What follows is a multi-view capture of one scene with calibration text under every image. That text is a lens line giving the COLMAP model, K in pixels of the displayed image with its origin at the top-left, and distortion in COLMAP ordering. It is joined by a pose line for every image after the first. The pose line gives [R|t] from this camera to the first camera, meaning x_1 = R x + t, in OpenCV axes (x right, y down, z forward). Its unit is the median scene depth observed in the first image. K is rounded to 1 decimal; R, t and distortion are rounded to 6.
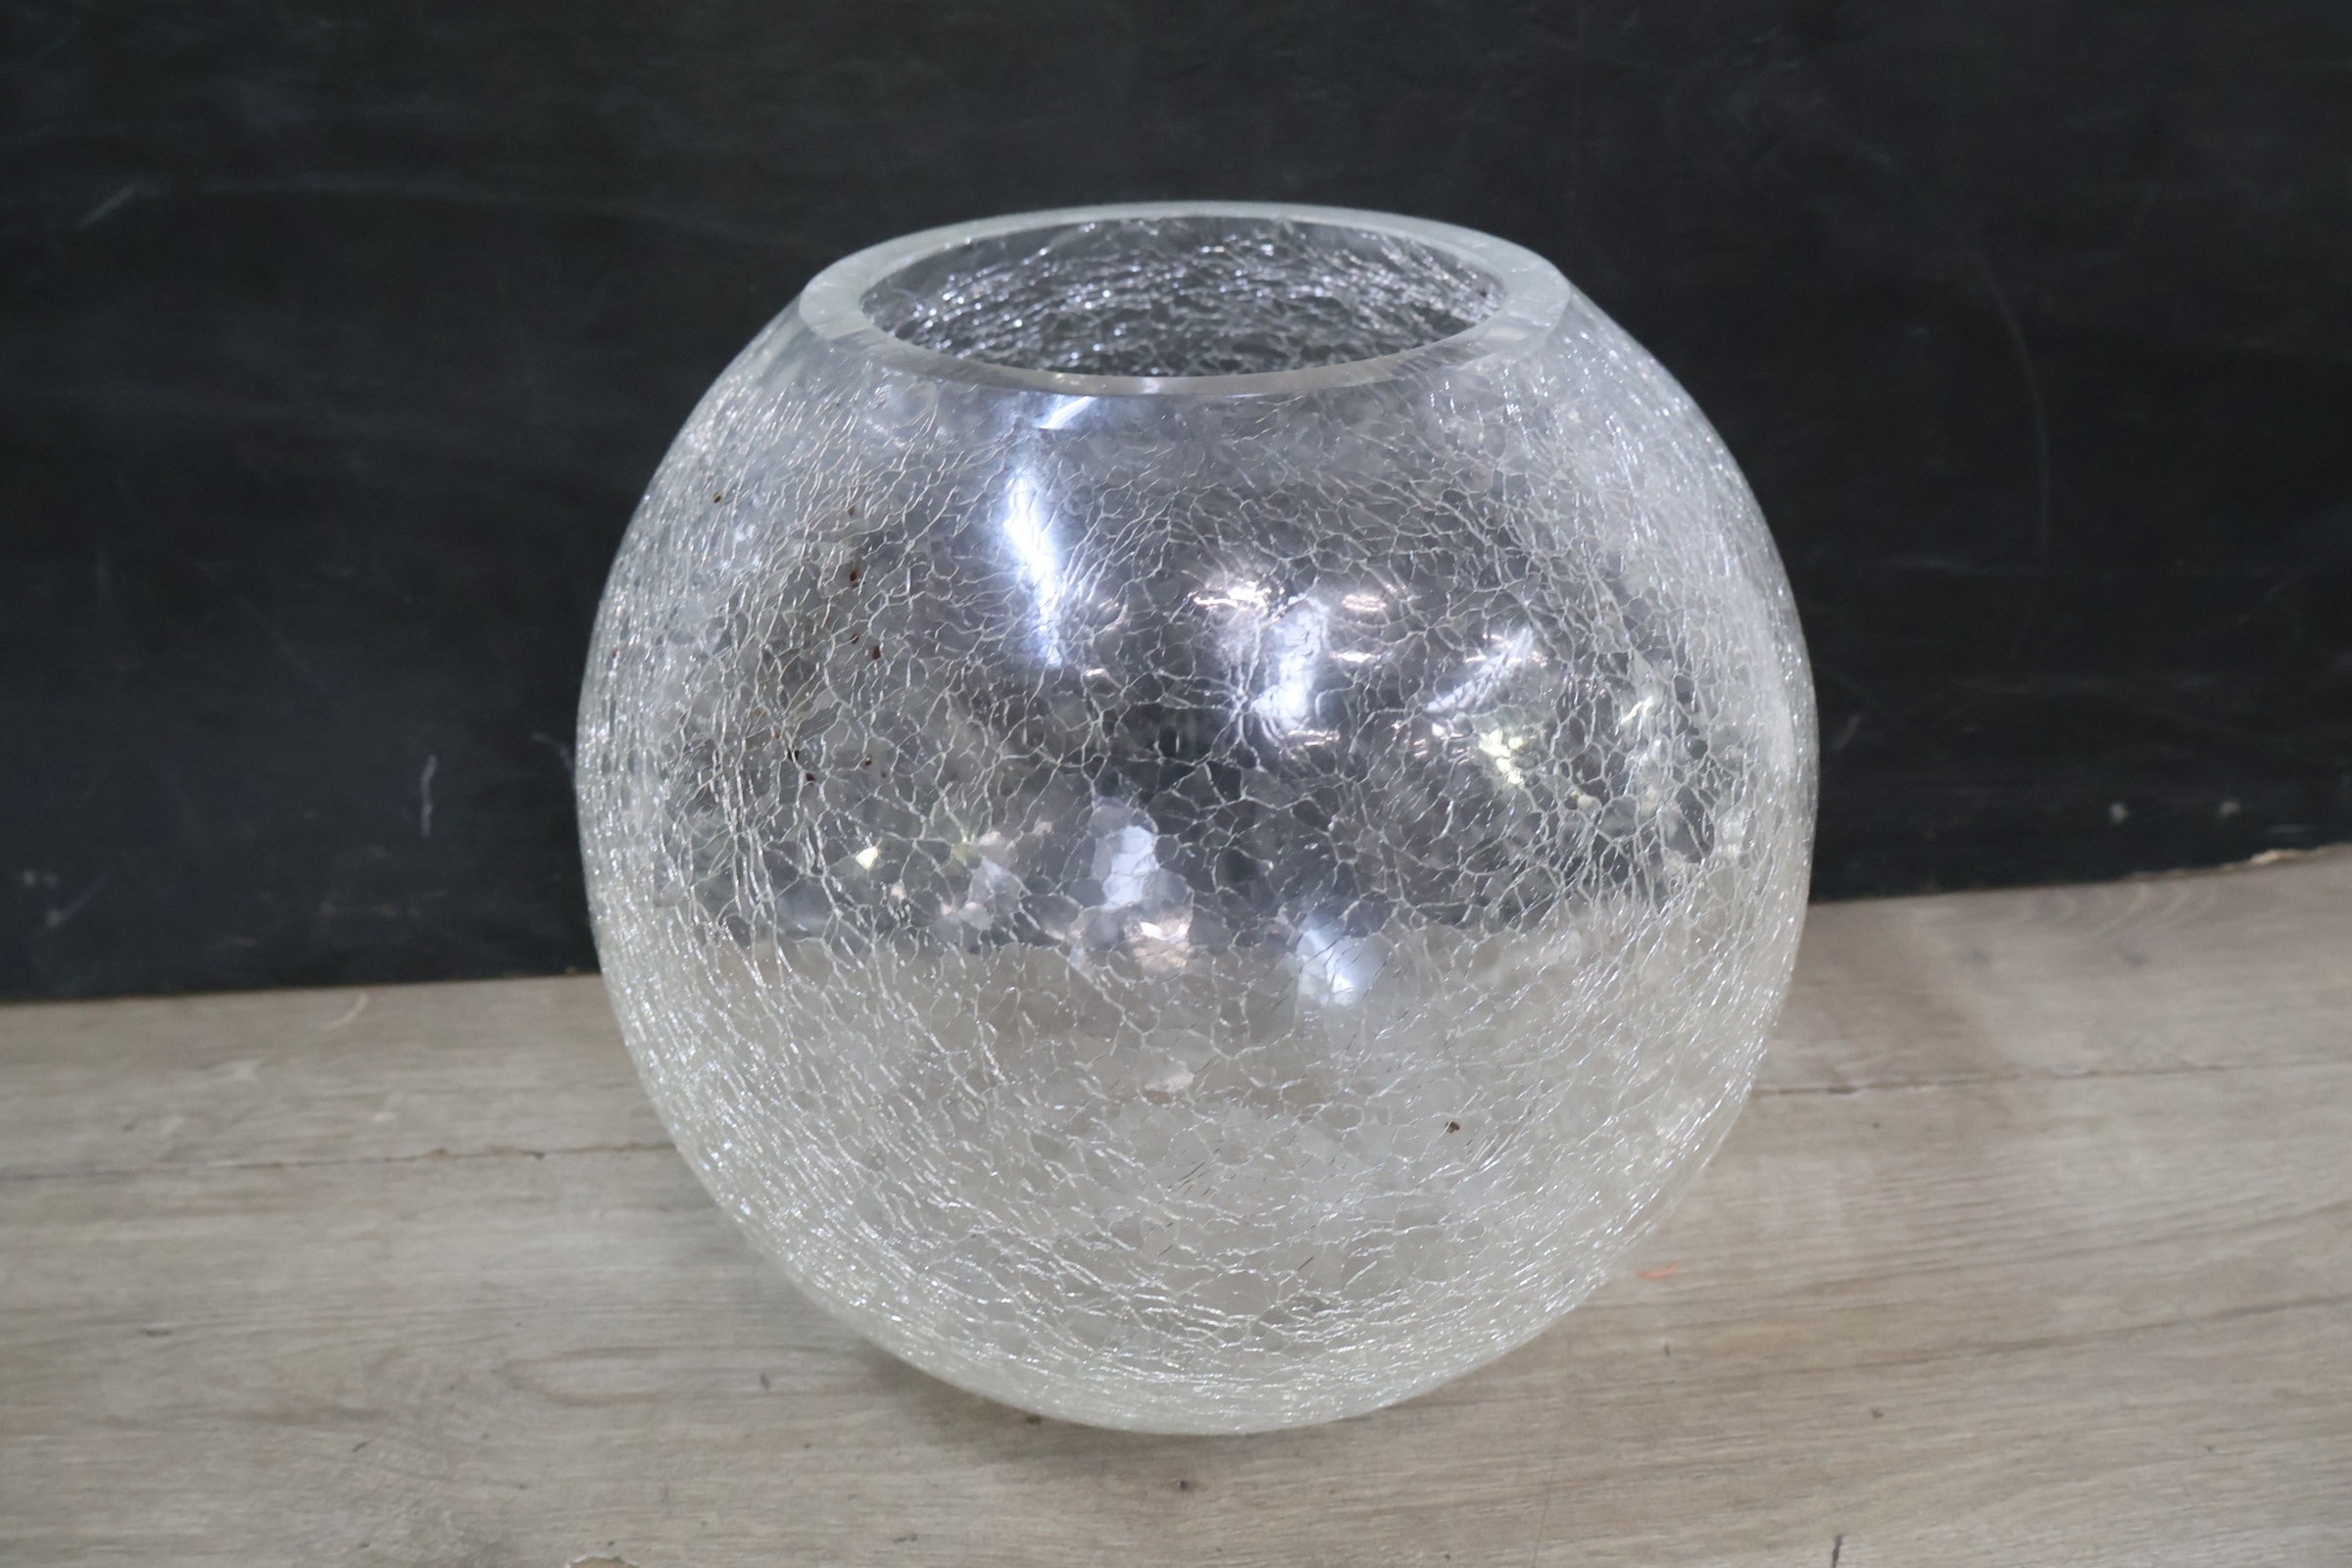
lens RADIAL K [[2079.1, 0, 1147.1], [0, 2079.1, 759.6], [0, 0, 1]] dist [0.011442, 0.001524]
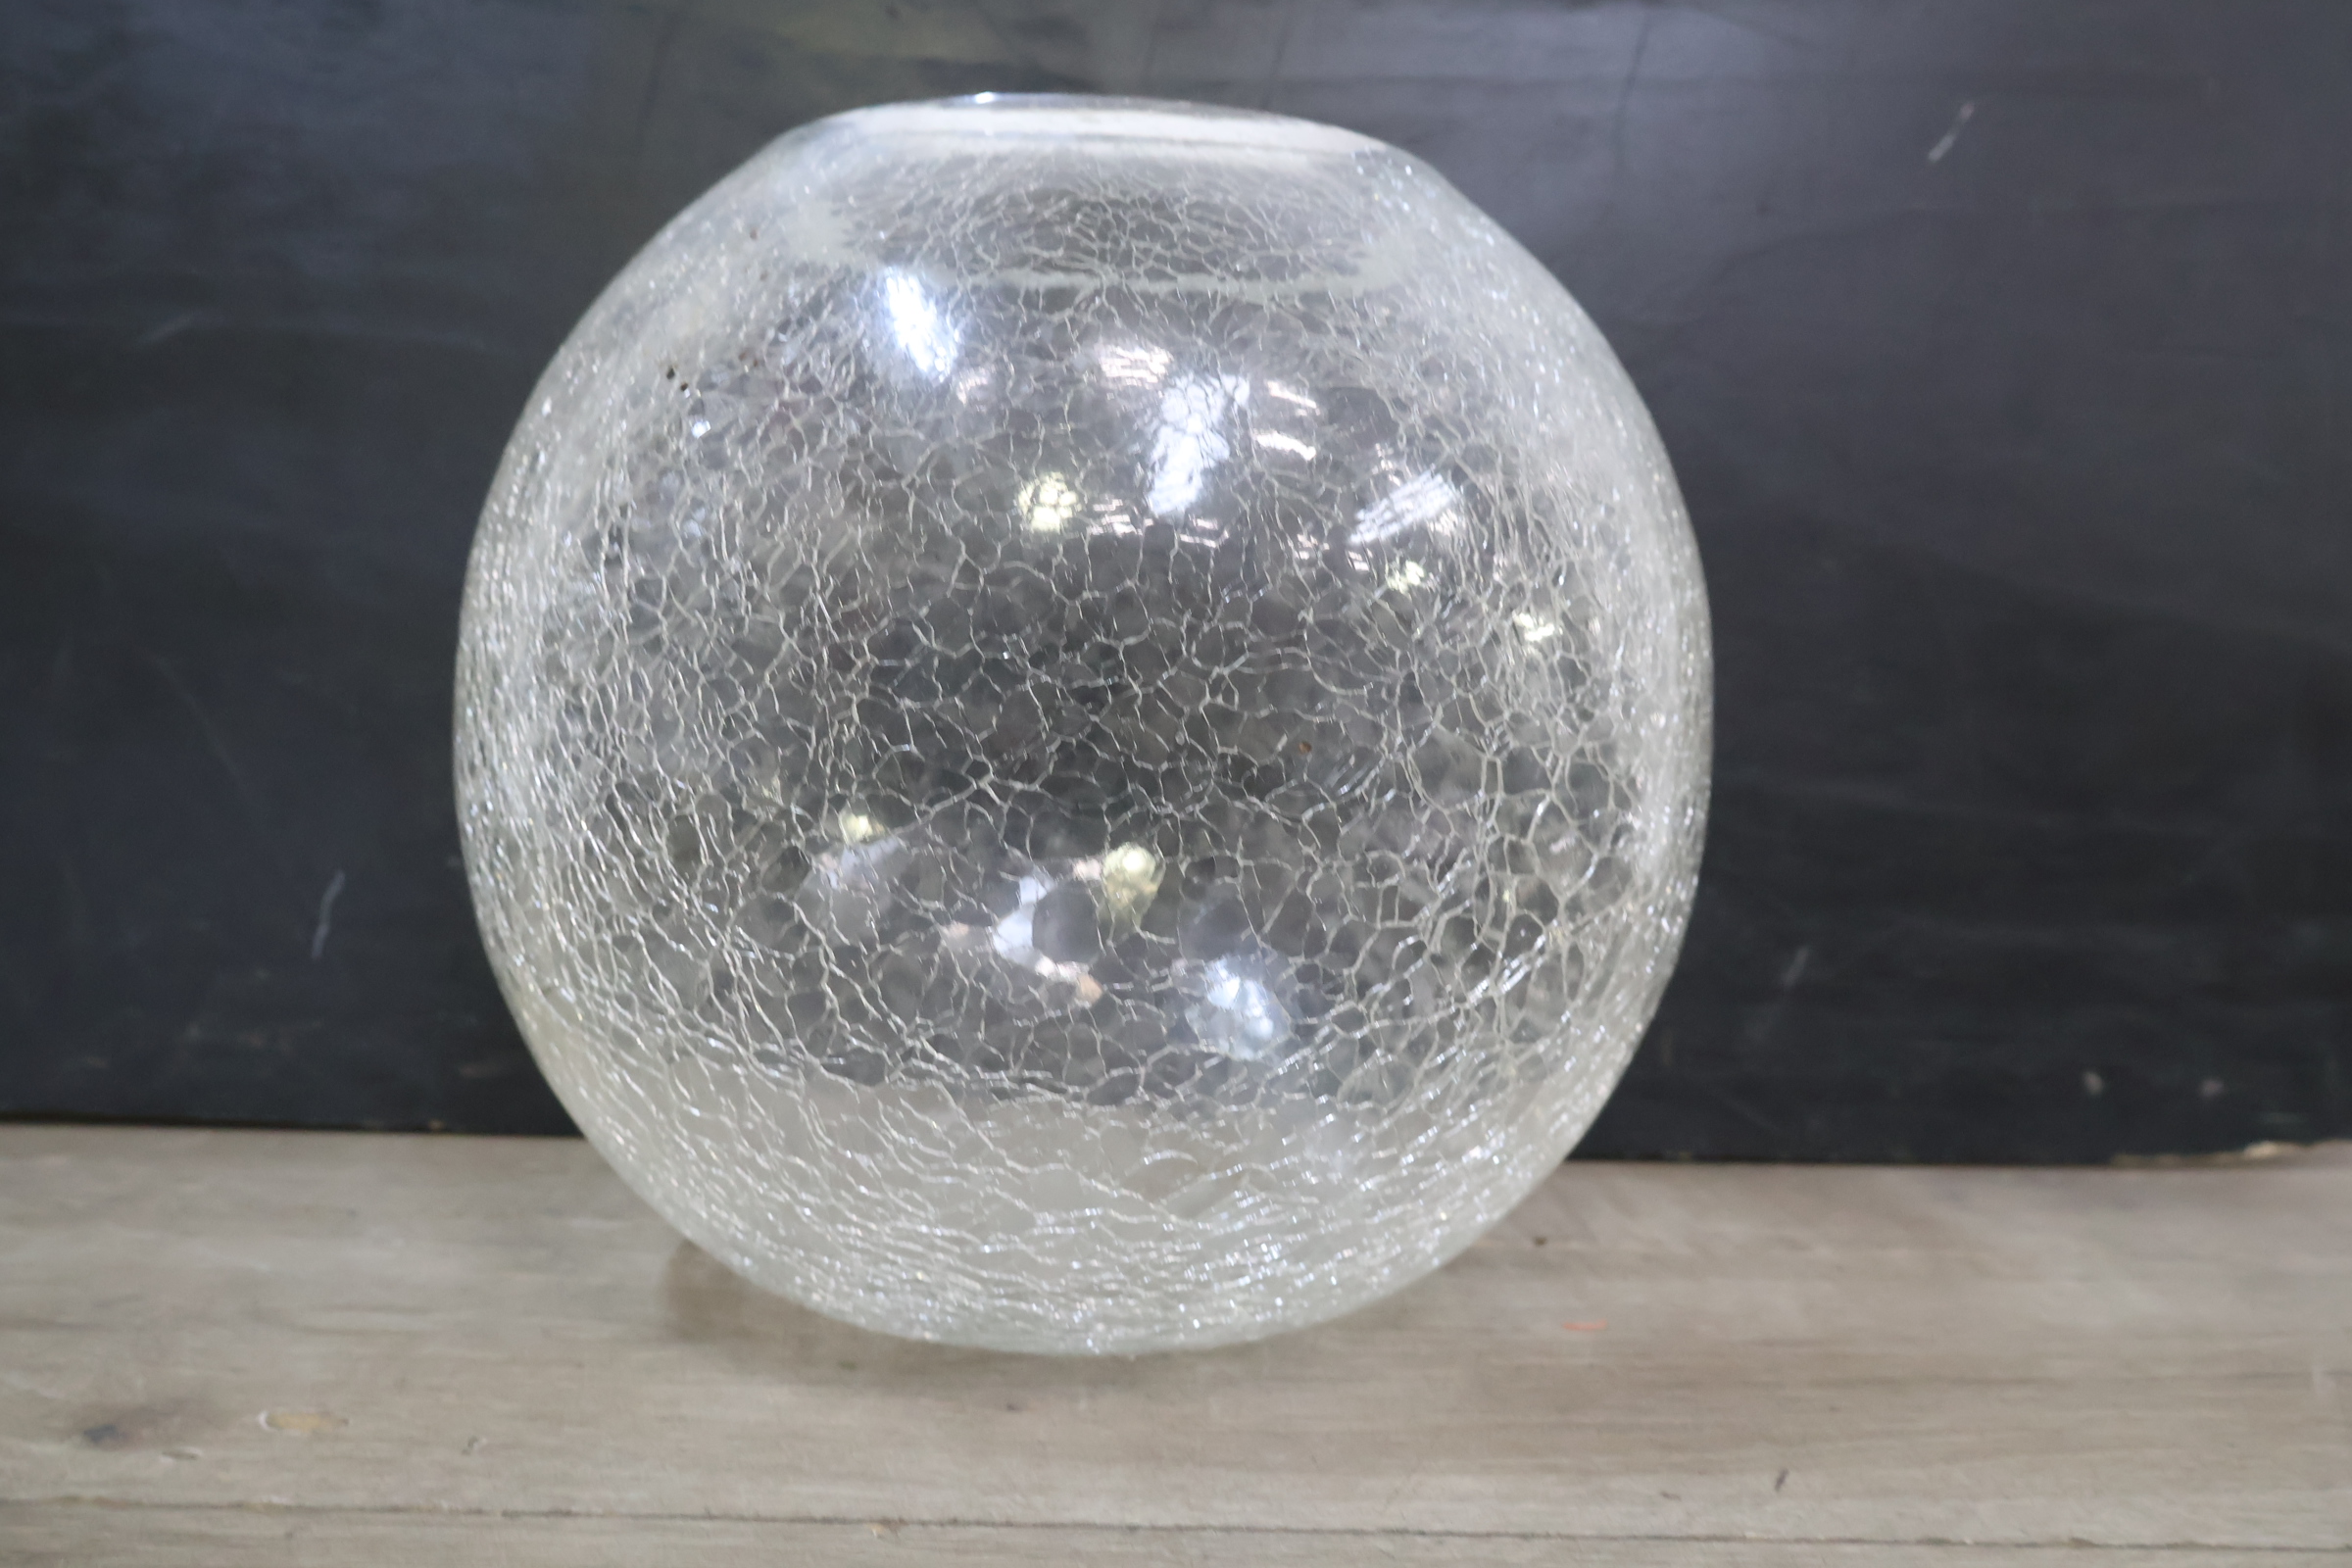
lens RADIAL K [[2079.1, 0, 1155.9], [0, 2079.1, 743.0], [0, 0, 1]] dist [0.011442, 0.001524]
pose [[0.997964, 0.059007, -0.024210, 0.075124], [-0.063681, 0.900534, -0.430097, 0.430767], [-0.003577, 0.430763, 0.902458, 0.112134]]
